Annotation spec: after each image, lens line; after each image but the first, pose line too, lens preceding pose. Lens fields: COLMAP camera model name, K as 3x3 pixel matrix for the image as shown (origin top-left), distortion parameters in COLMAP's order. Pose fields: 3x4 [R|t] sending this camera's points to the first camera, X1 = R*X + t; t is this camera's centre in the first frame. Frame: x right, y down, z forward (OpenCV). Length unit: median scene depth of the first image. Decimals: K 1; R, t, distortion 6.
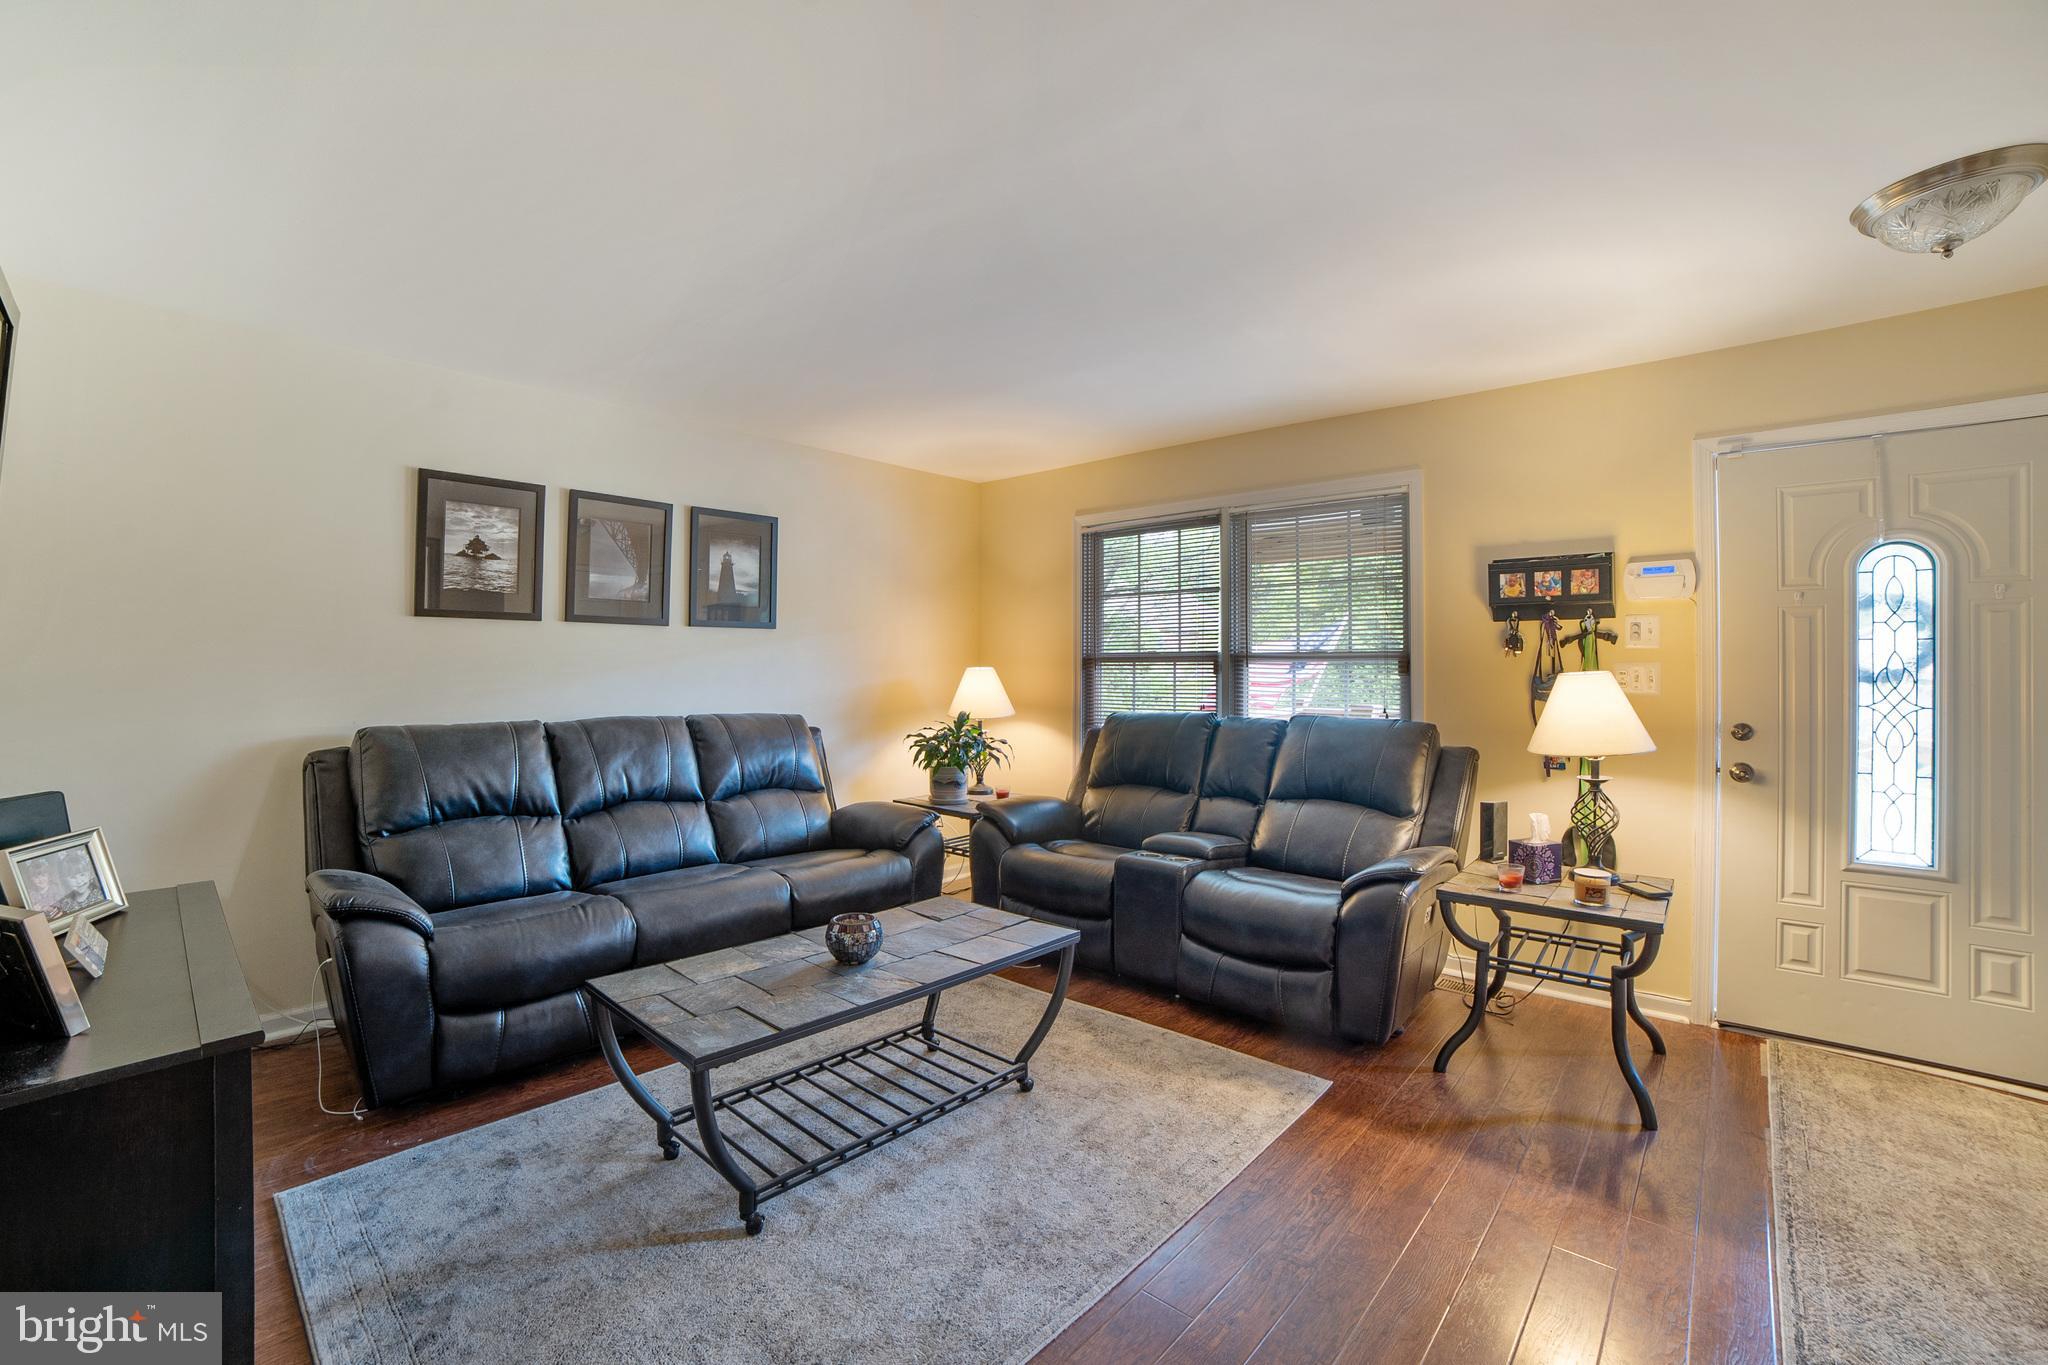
lens RADIAL K [[799.8, 0, 1025.9], [0, 799.8, 670.2], [0, 0, 1]] dist [-0.001671, 0.000695]
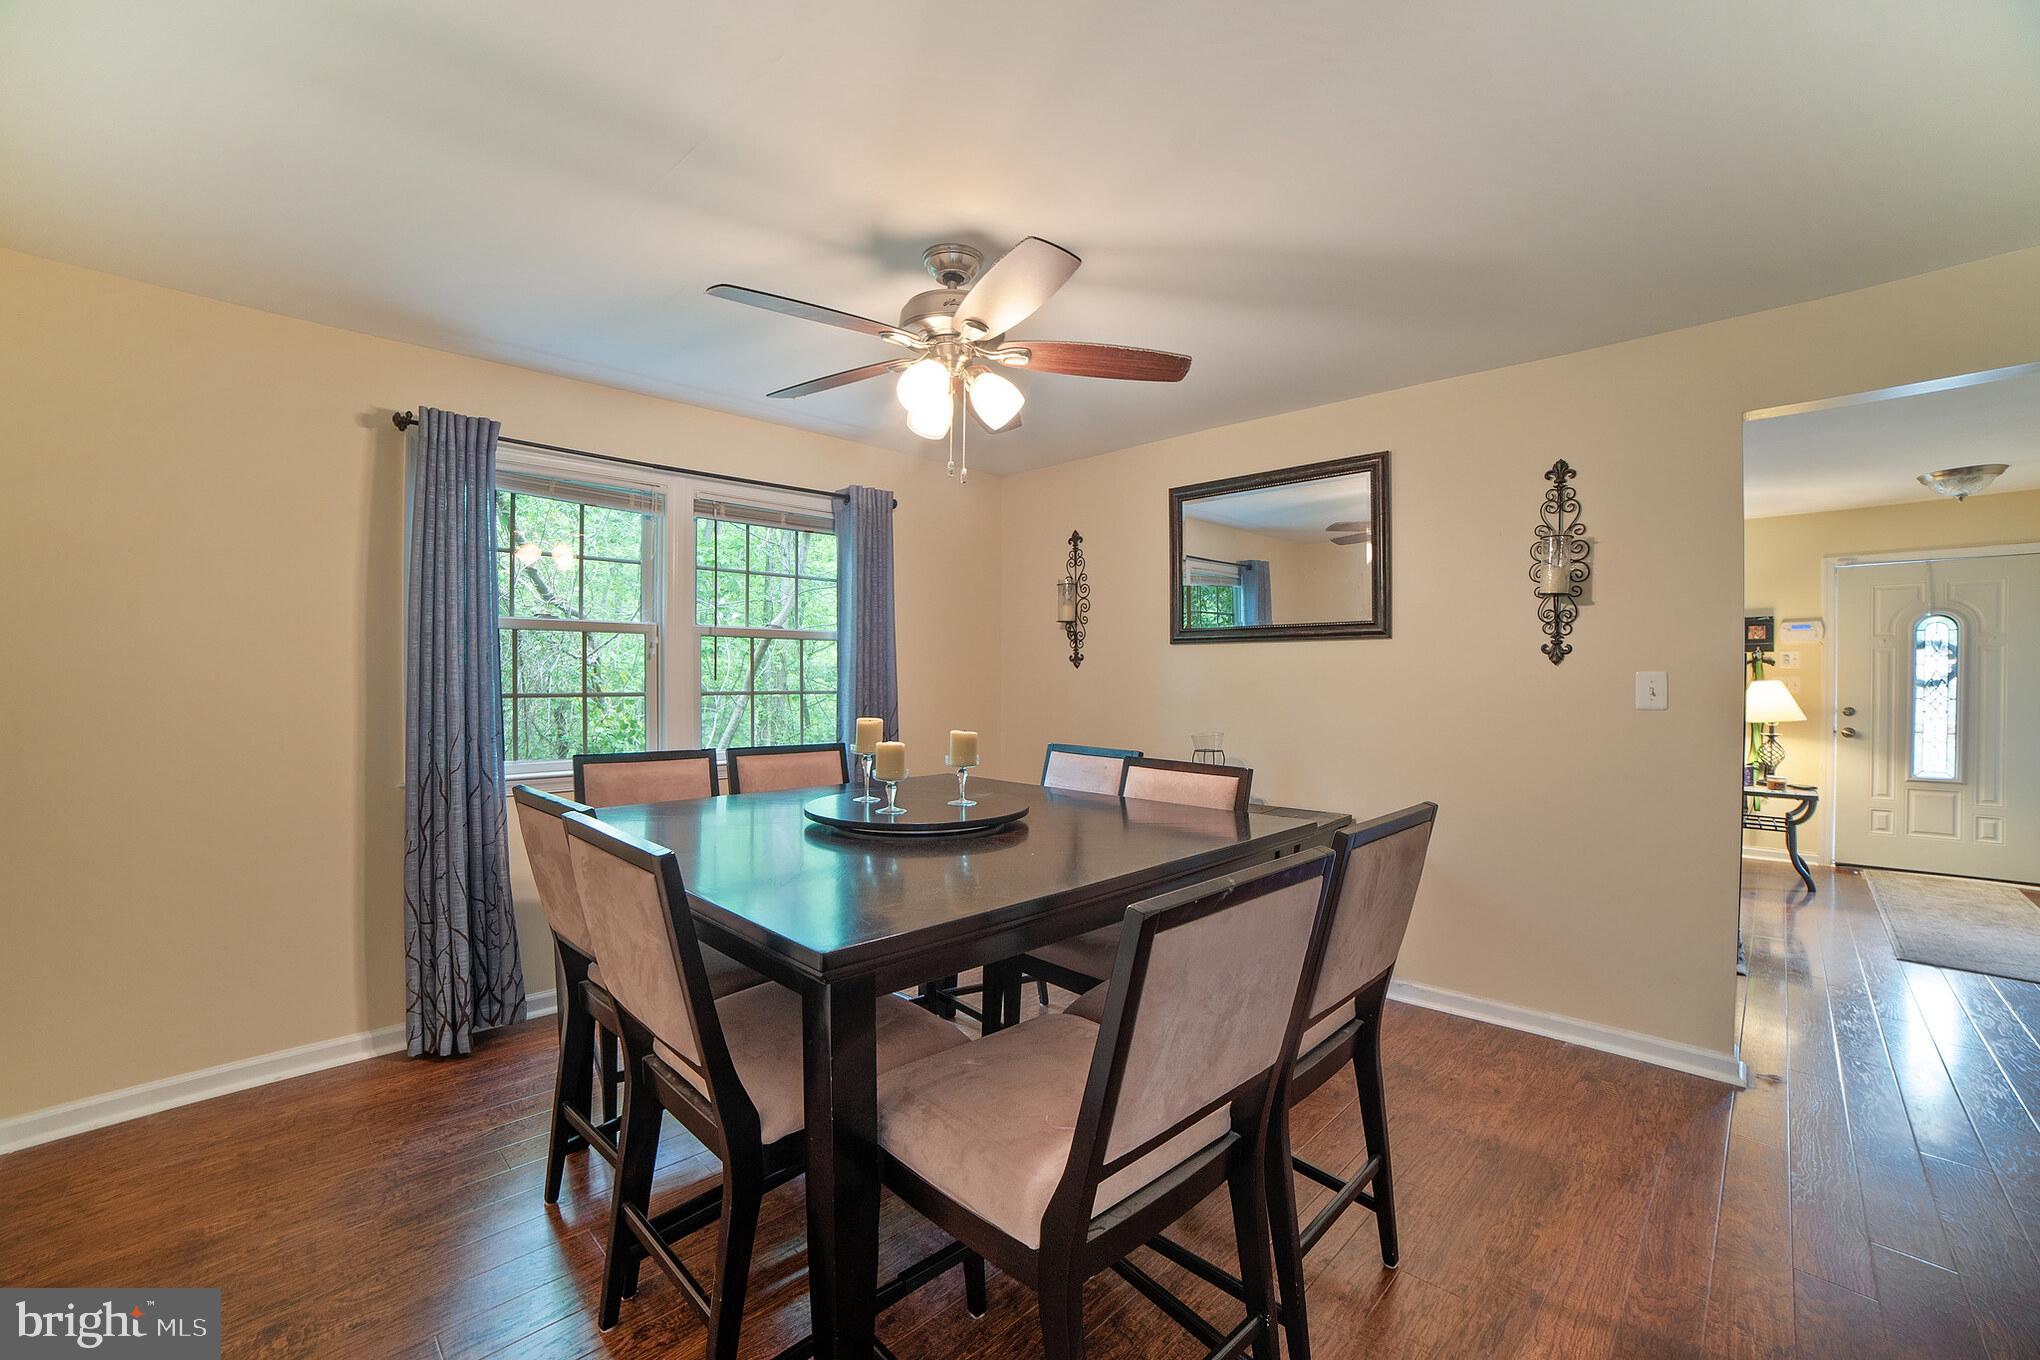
lens RADIAL K [[796.7, 0, 955.3], [0, 796.7, 681.2], [0, 0, 1]] dist [-0.001671, 0.000695]
pose [[0.997994, -0.000830, -0.063298, -1.169235], [0.001583, 0.999929, 0.011846, -0.024149], [0.063284, -0.011922, 0.997924, -1.081760]]
